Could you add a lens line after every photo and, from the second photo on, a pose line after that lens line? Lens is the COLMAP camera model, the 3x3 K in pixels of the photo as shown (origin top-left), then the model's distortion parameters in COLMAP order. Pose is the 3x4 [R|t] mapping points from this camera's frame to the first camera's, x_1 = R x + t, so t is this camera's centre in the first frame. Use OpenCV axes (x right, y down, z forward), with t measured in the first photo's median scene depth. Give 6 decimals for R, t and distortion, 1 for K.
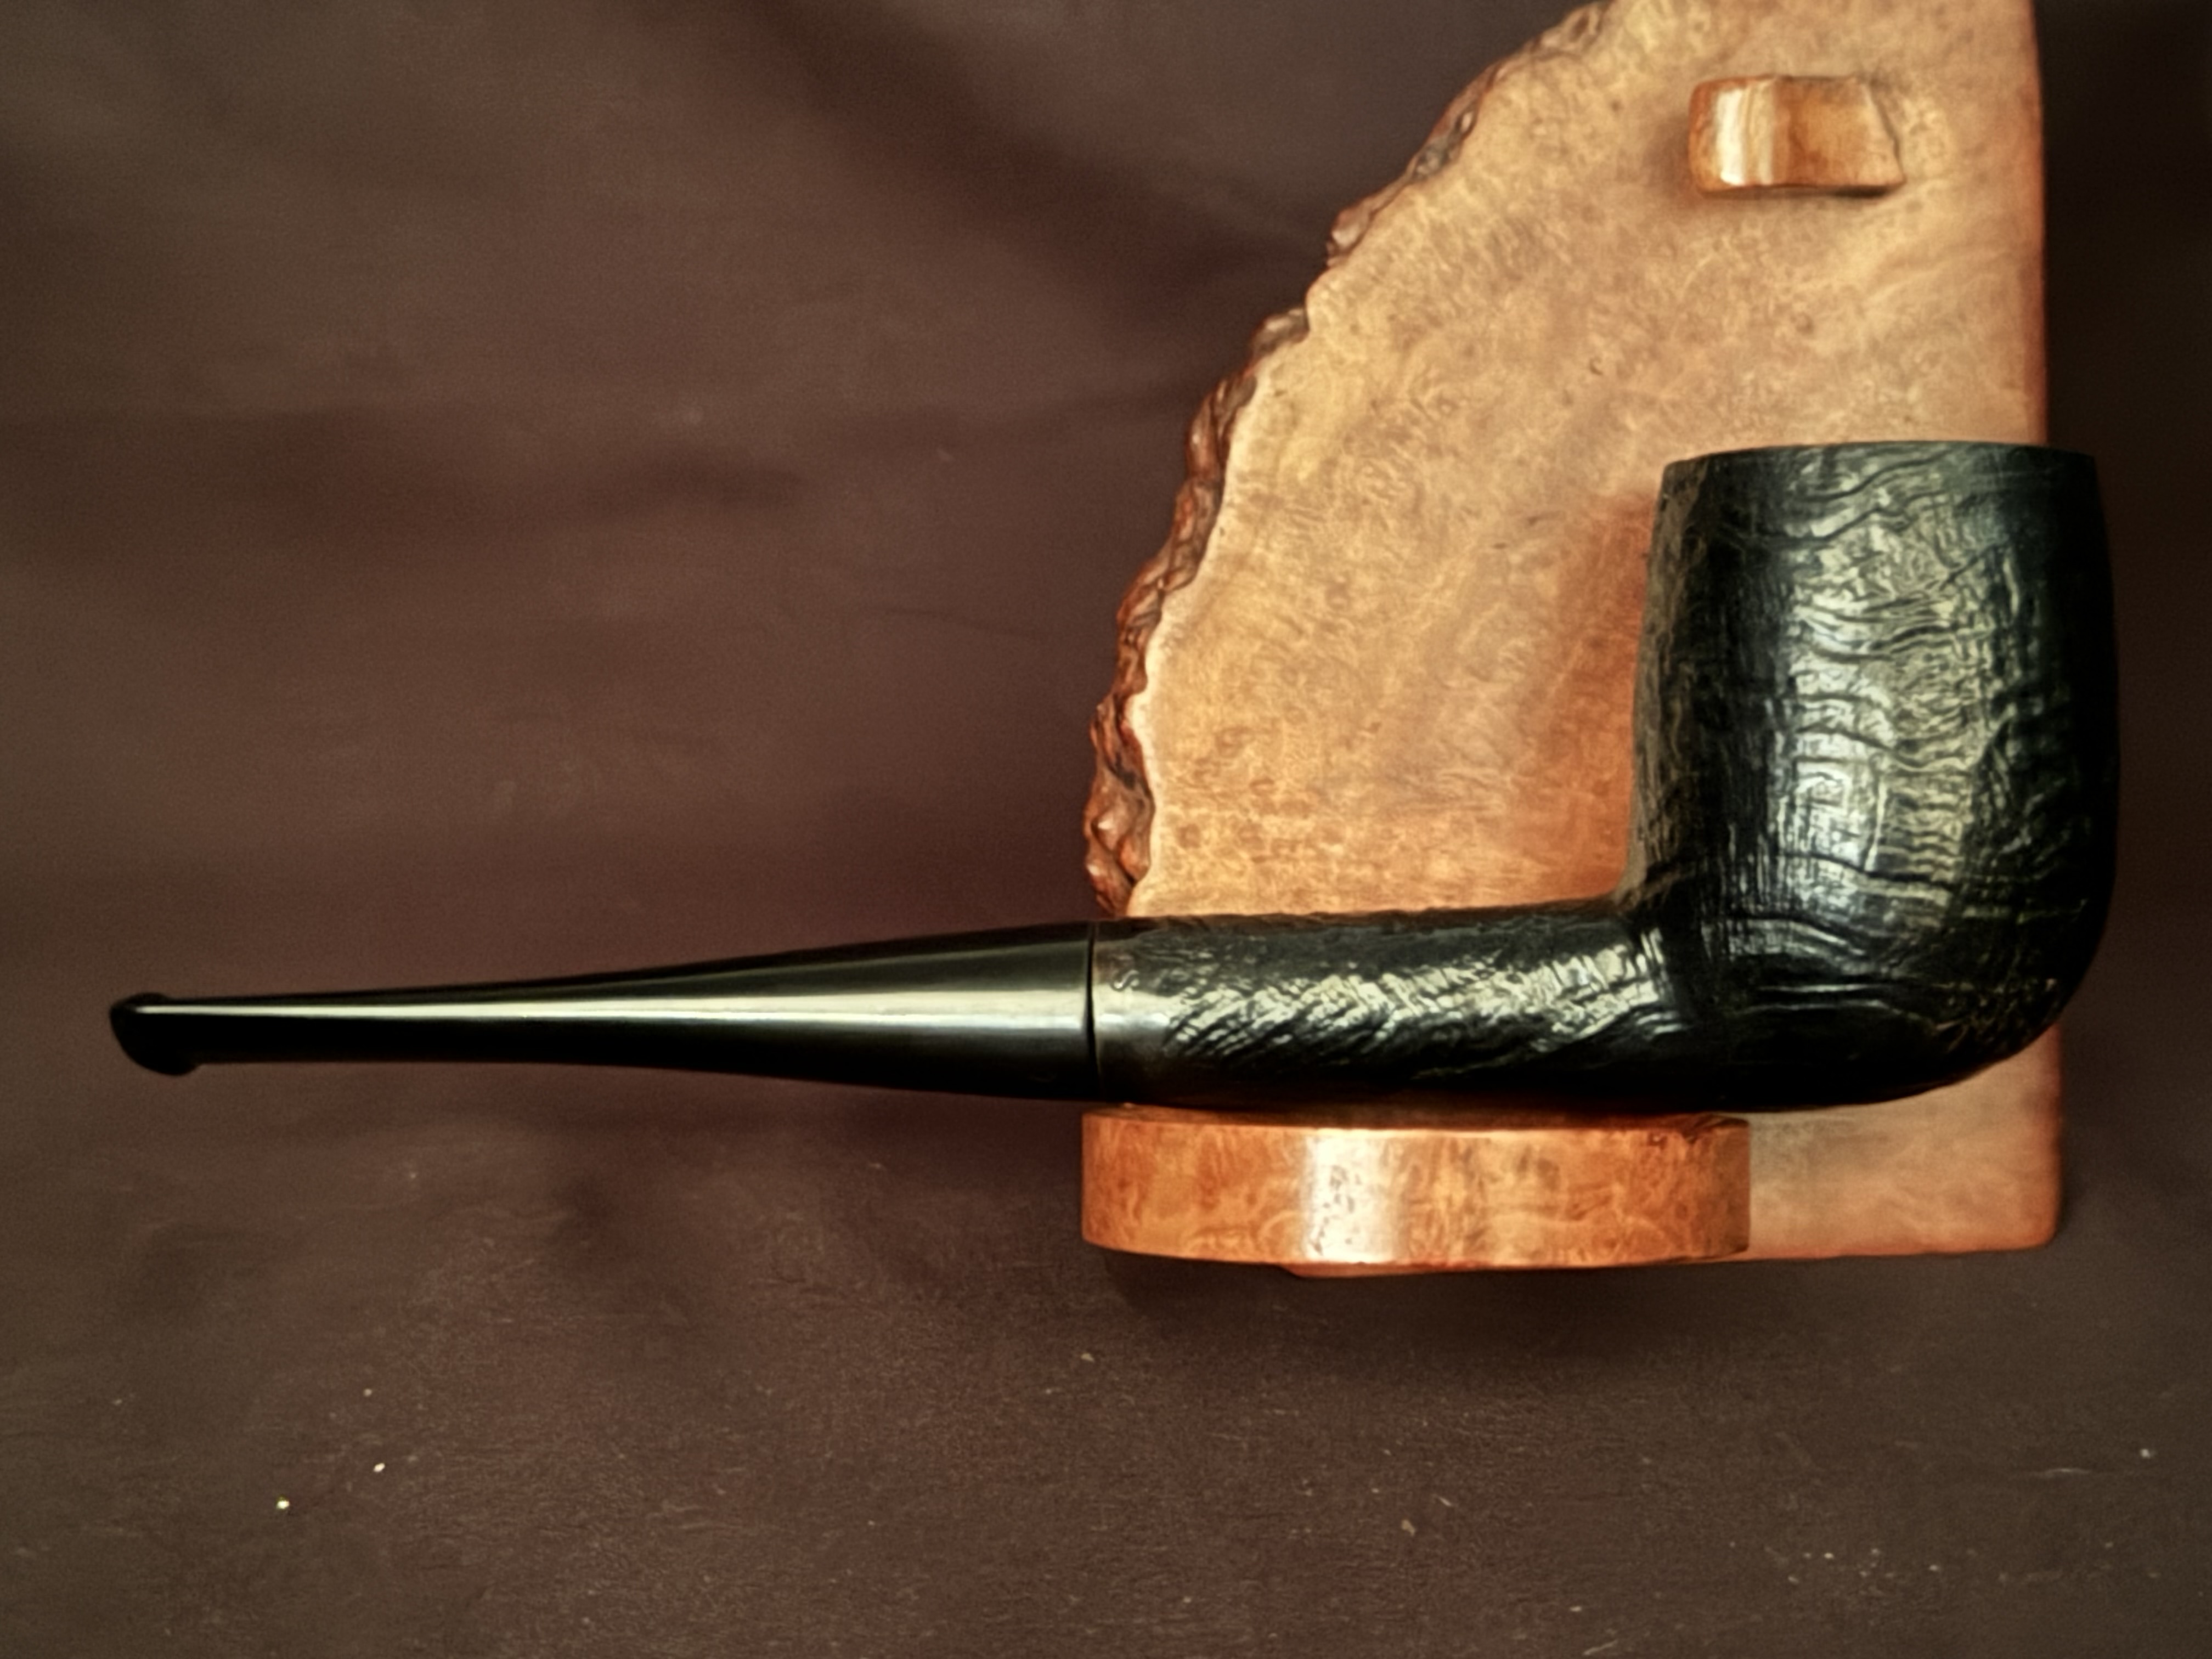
lens RADIAL K [[3679.8, 0, 1096.0], [0, 3679.8, 817.0], [0, 0, 1]] dist [0.073886, 0.000000]
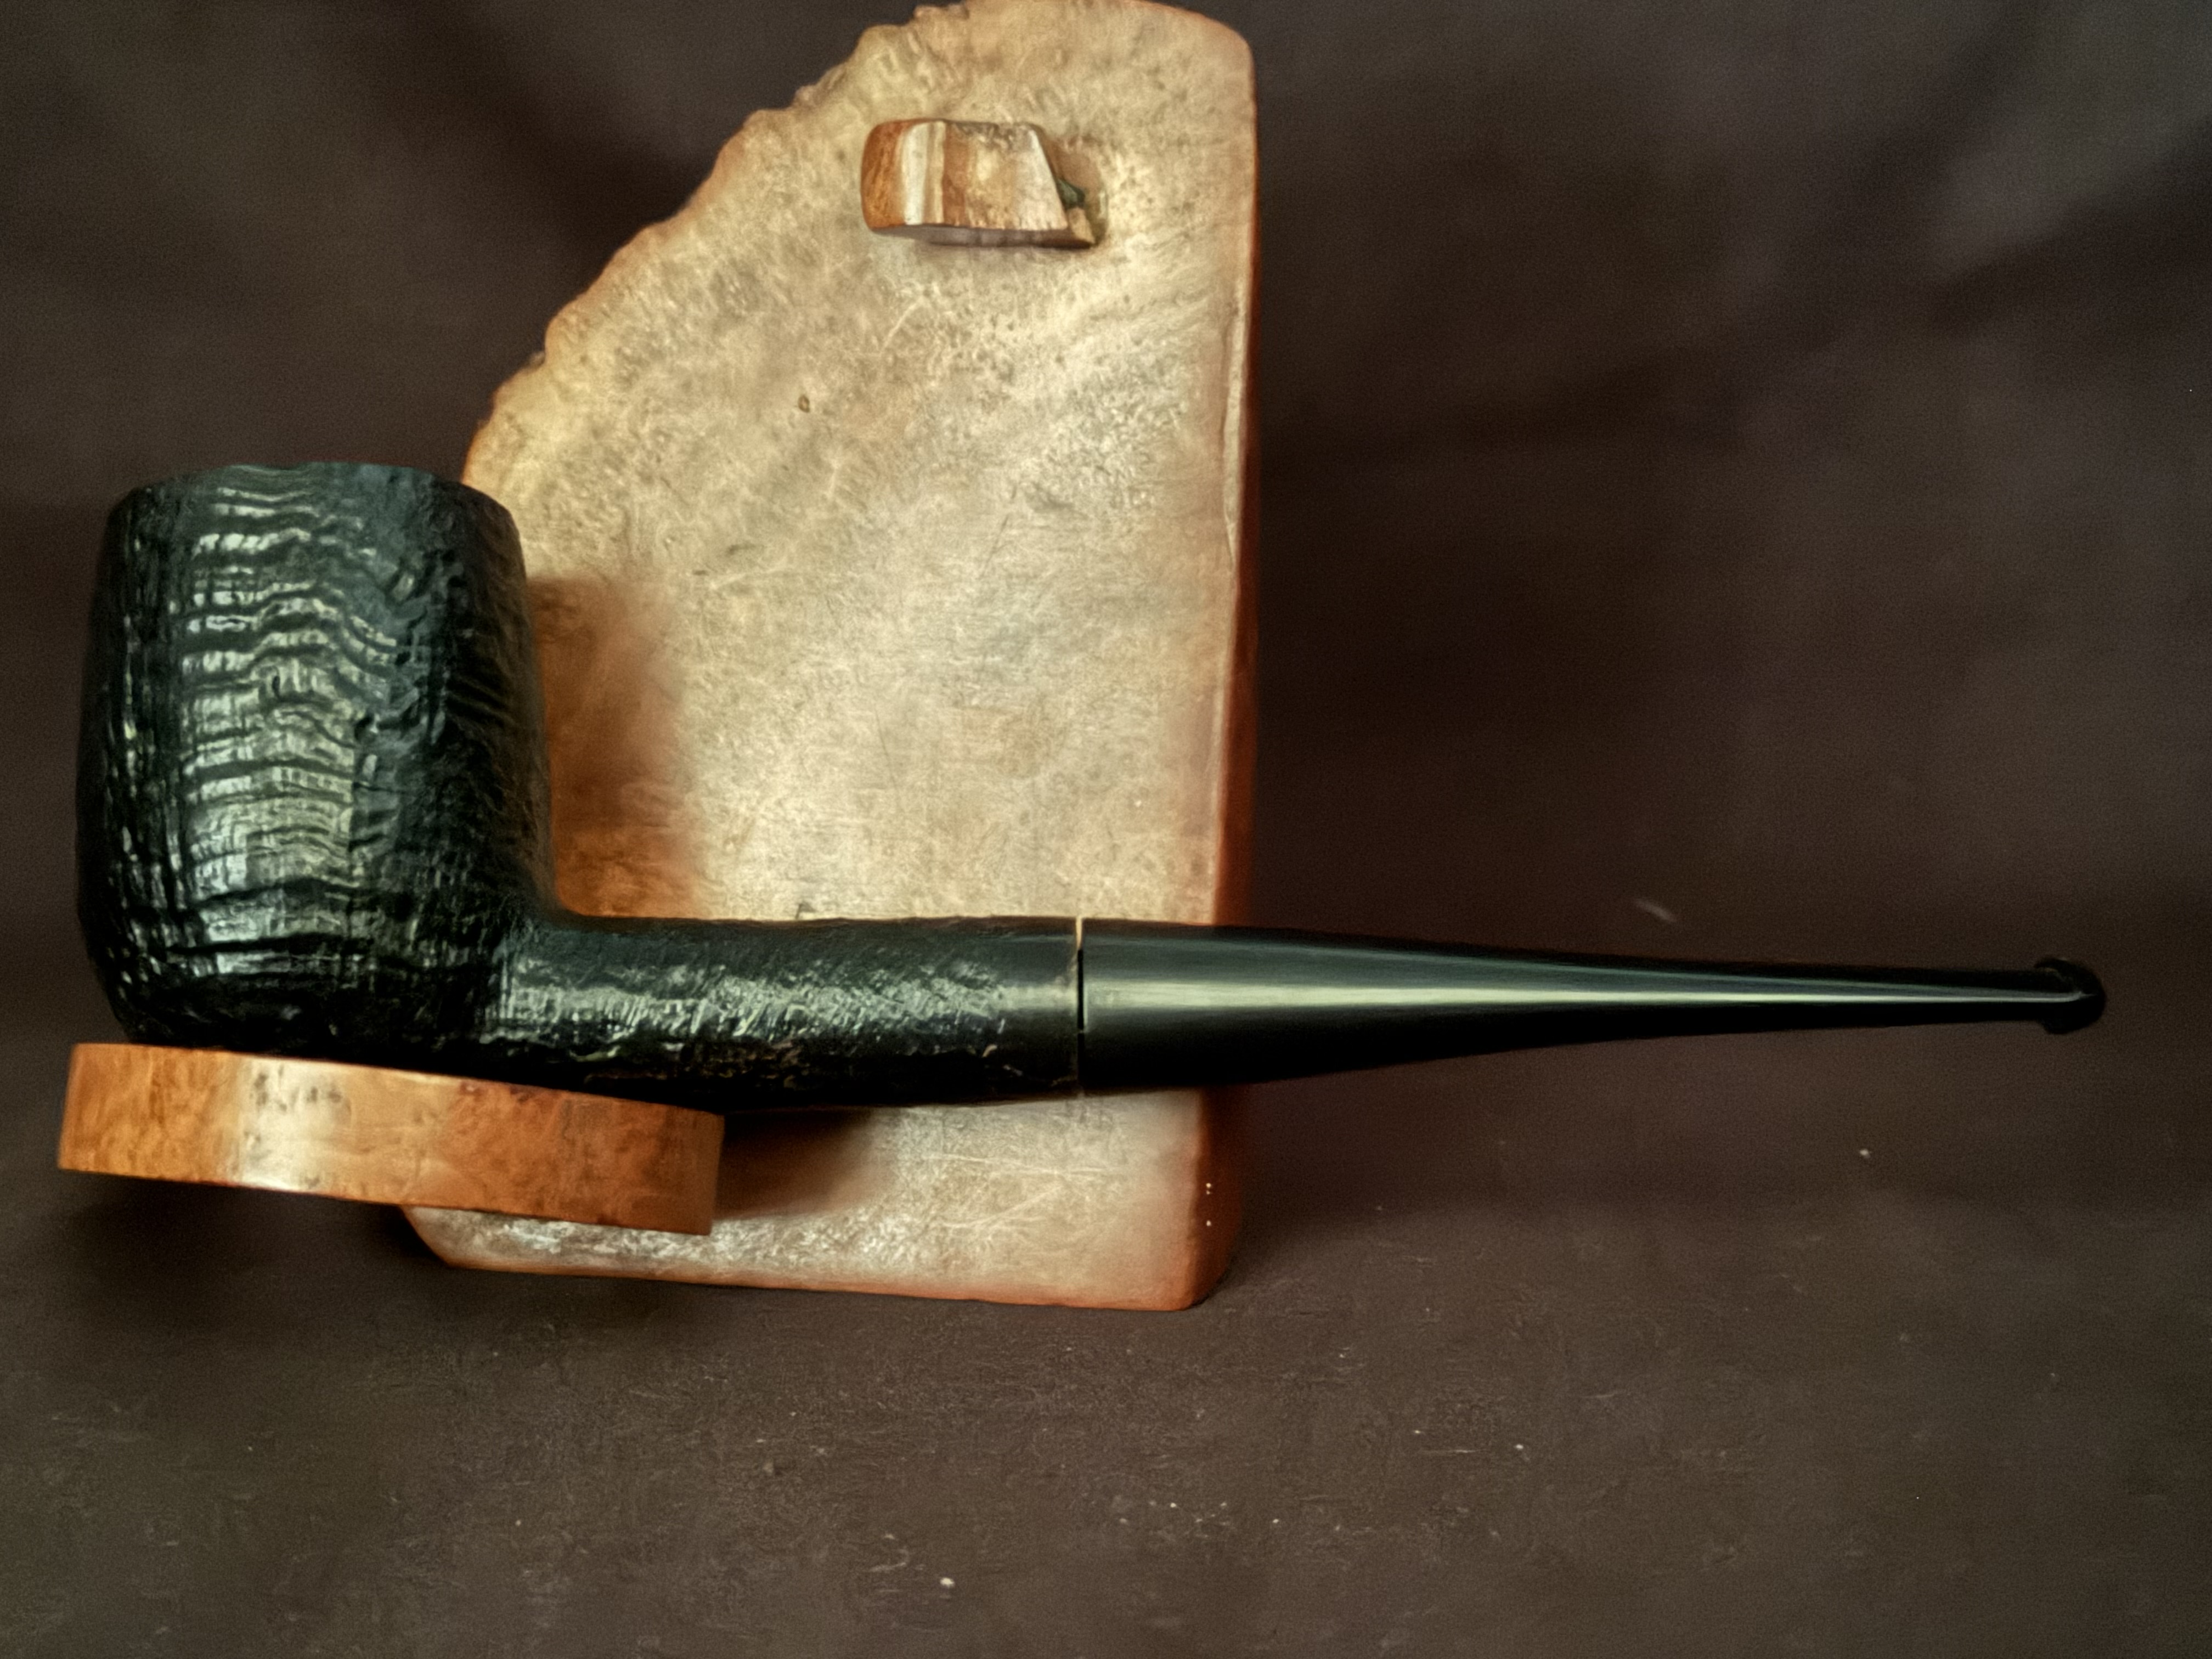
lens RADIAL K [[3679.8, 0, 1008.3], [0, 3679.8, 827.2], [0, 0, 1]] dist [0.073886, 0.000000]
pose [[0.951905, 0.064873, -0.299446, 0.505004], [-0.090554, 0.993235, -0.072685, 0.064323], [0.292705, 0.096306, 0.951341, 0.051267]]
